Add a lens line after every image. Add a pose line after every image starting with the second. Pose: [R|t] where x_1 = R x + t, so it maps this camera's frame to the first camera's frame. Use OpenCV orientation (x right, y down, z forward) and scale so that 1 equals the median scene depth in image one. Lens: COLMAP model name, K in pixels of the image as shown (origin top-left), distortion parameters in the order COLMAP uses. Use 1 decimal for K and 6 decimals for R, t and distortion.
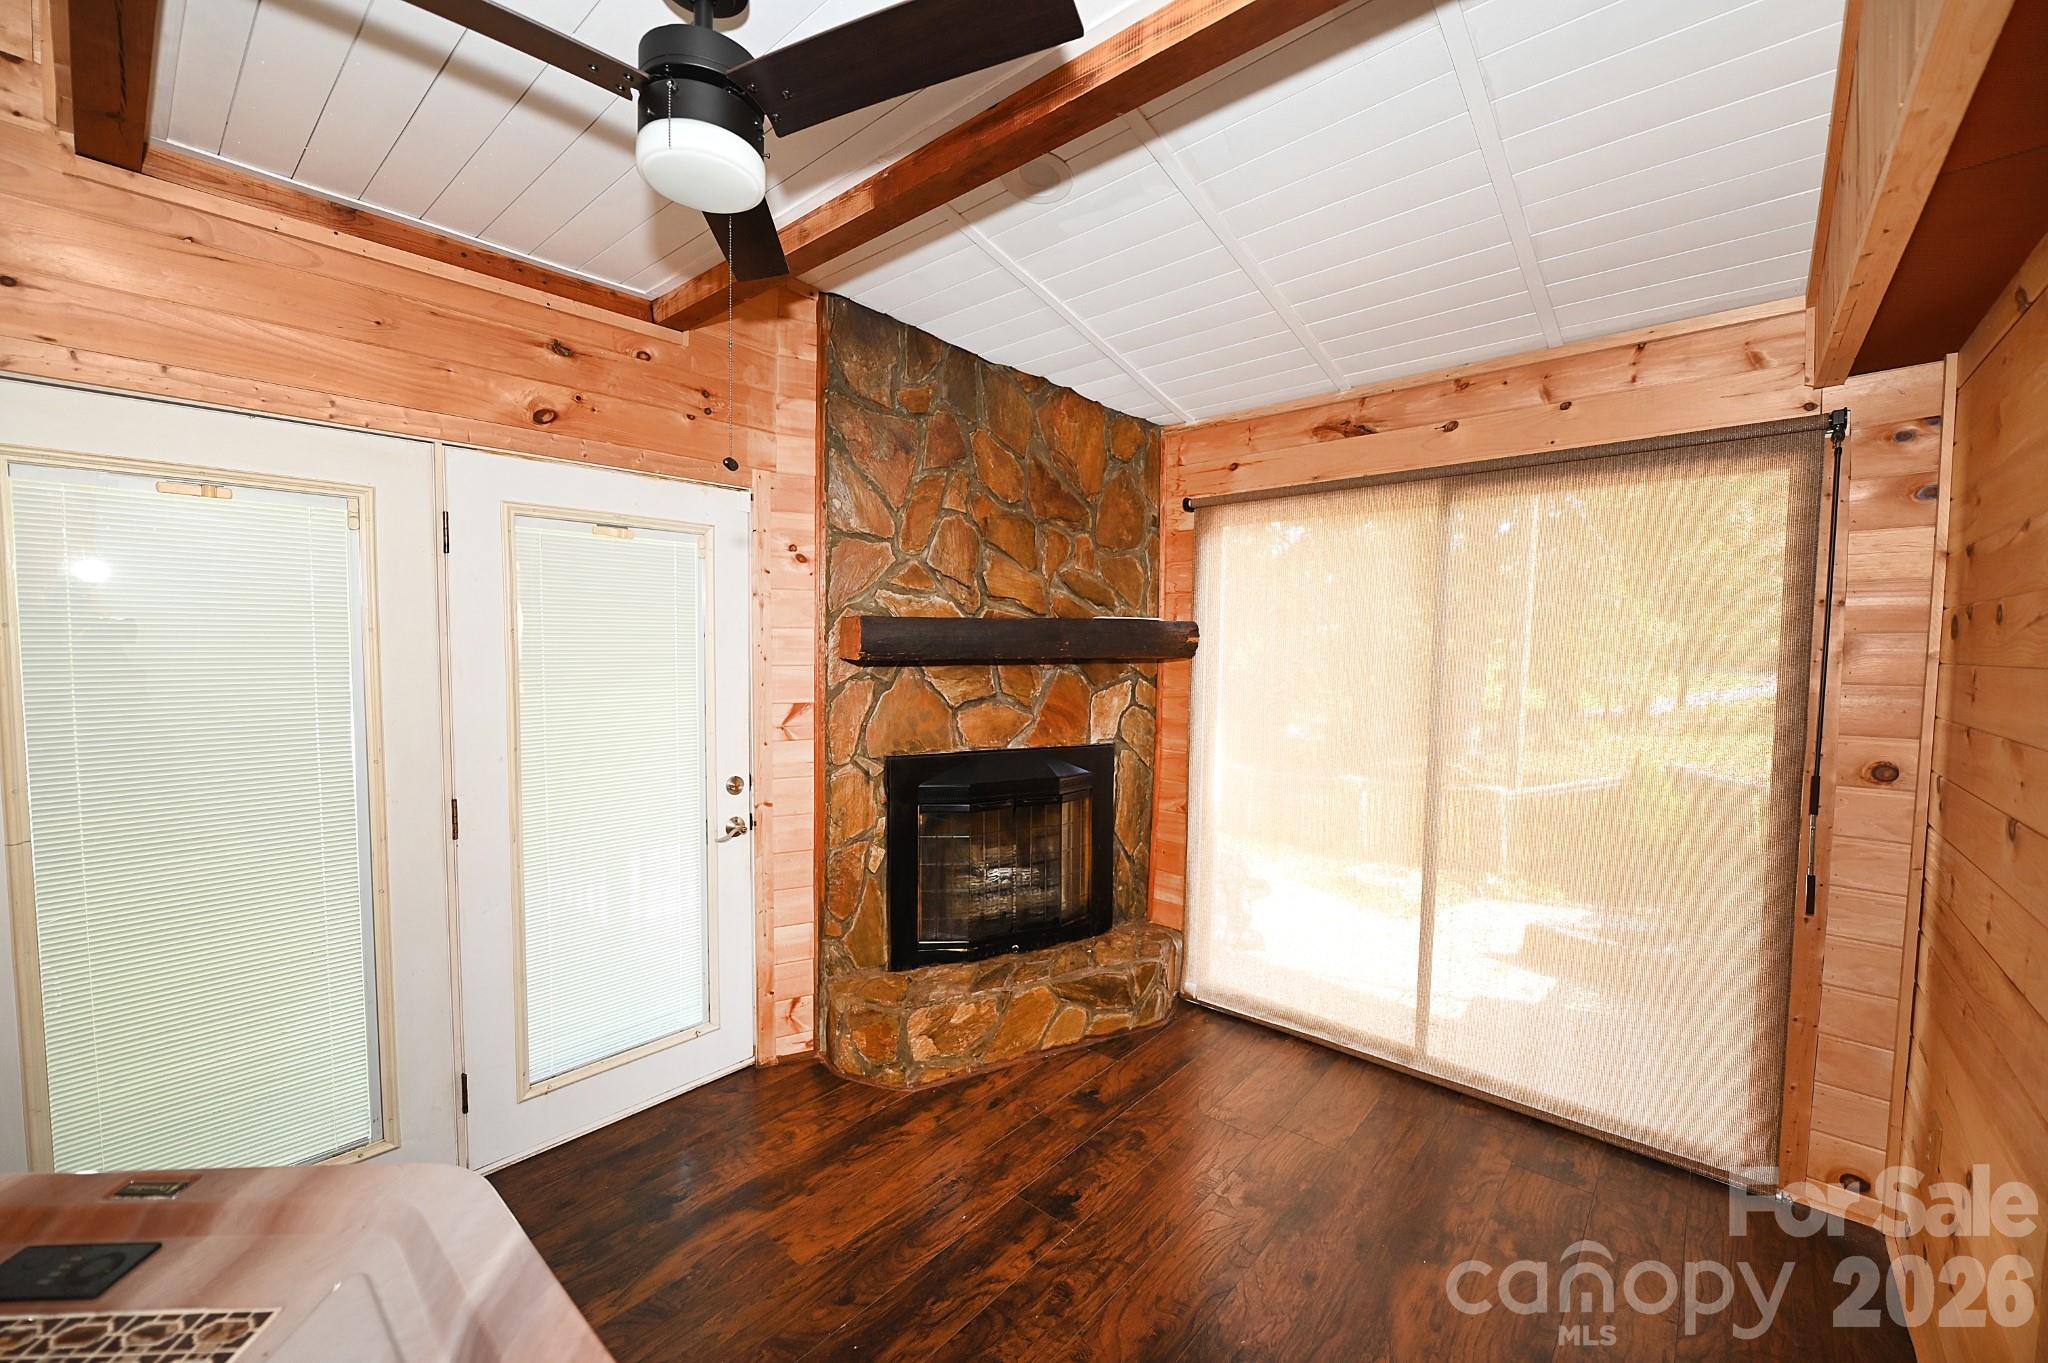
lens RADIAL K [[809.8, 0, 1025.0], [0, 809.8, 686.9], [0, 0, 1]] dist [-0.008060, -0.001027]
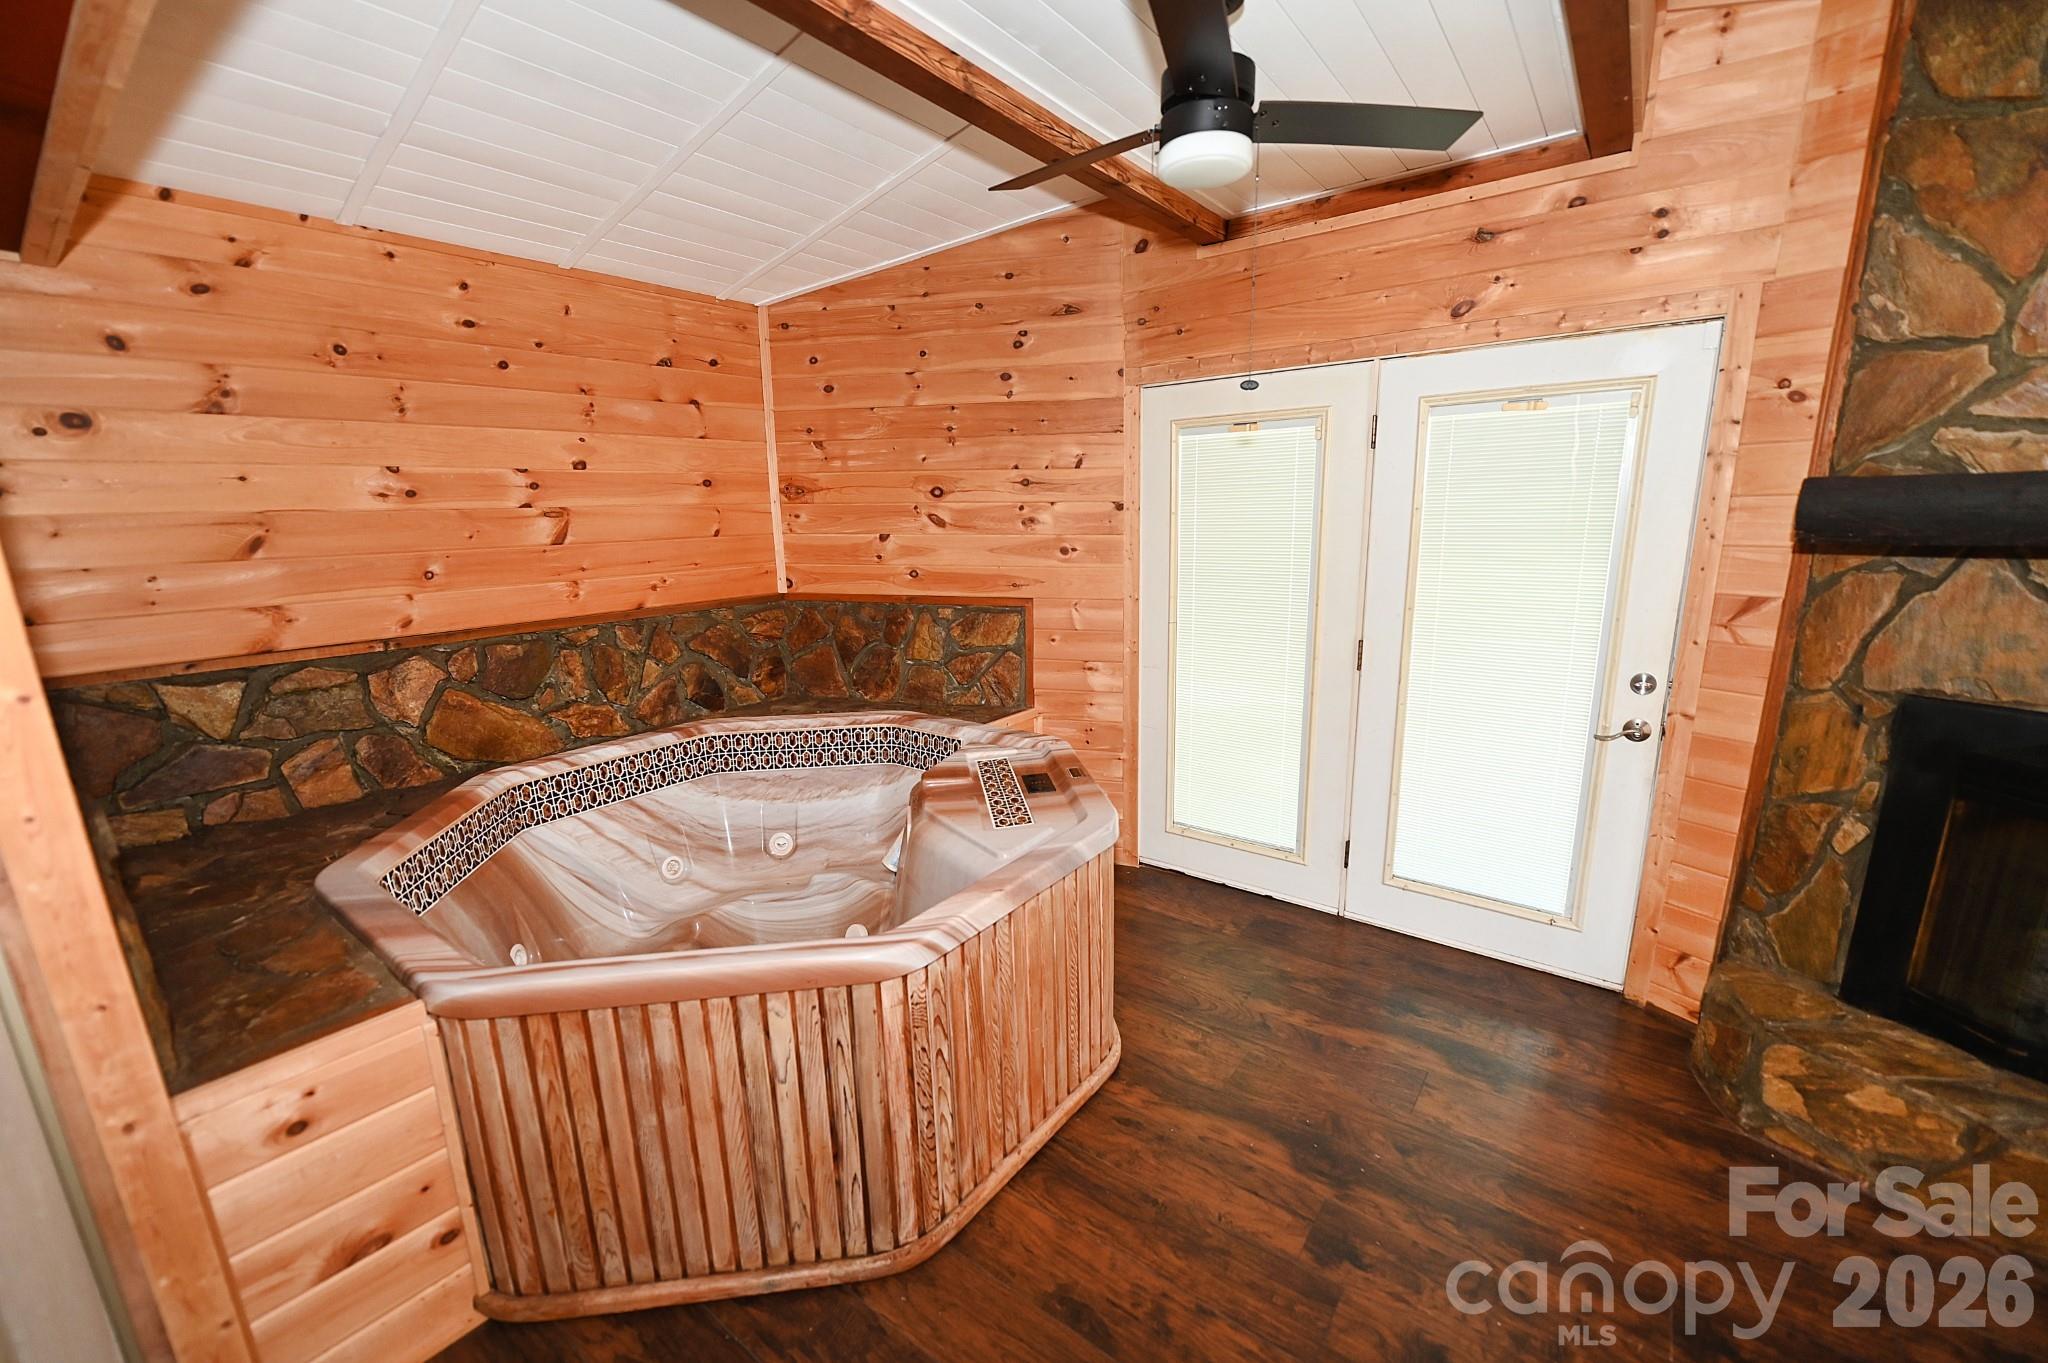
lens RADIAL K [[809.8, 0, 1016.0], [0, 809.8, 687.0], [0, 0, 1]] dist [-0.008060, -0.001027]
pose [[0.066191, 0.207412, -0.976012, 0.429549], [-0.030979, 0.978113, 0.205757, -0.031060], [0.997326, 0.016617, 0.071168, 0.259306]]
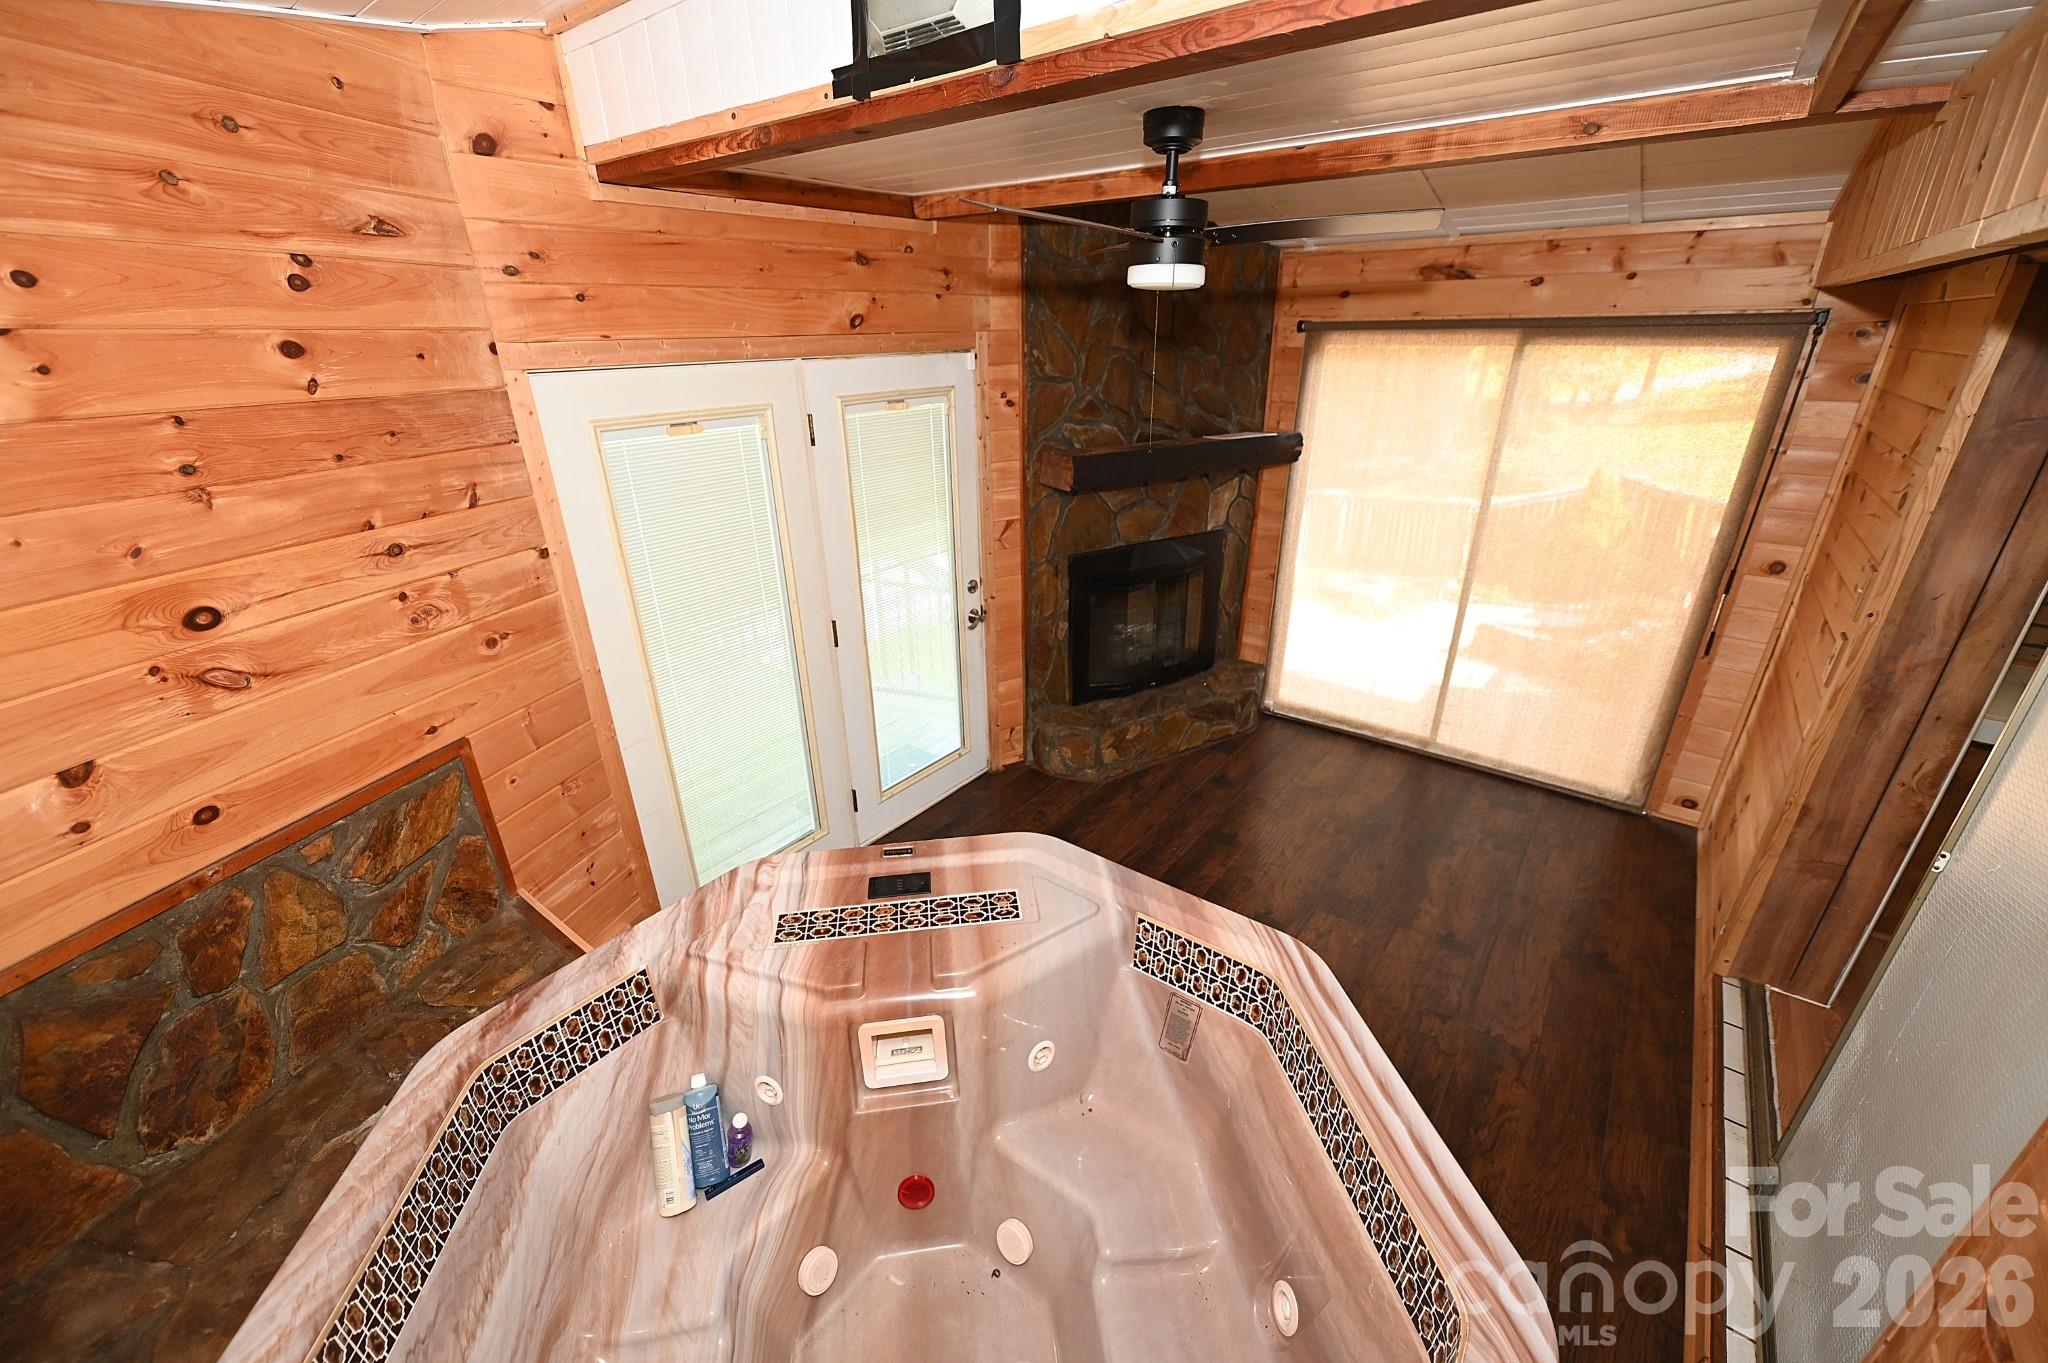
lens RADIAL K [[809.8, 0, 1029.6], [0, 809.8, 692.4], [0, 0, 1]] dist [-0.008060, -0.001027]
pose [[0.997581, -0.047800, 0.050463, -0.330521], [0.026315, 0.931684, 0.362315, -0.194640], [-0.064334, -0.360111, 0.930689, -0.316766]]
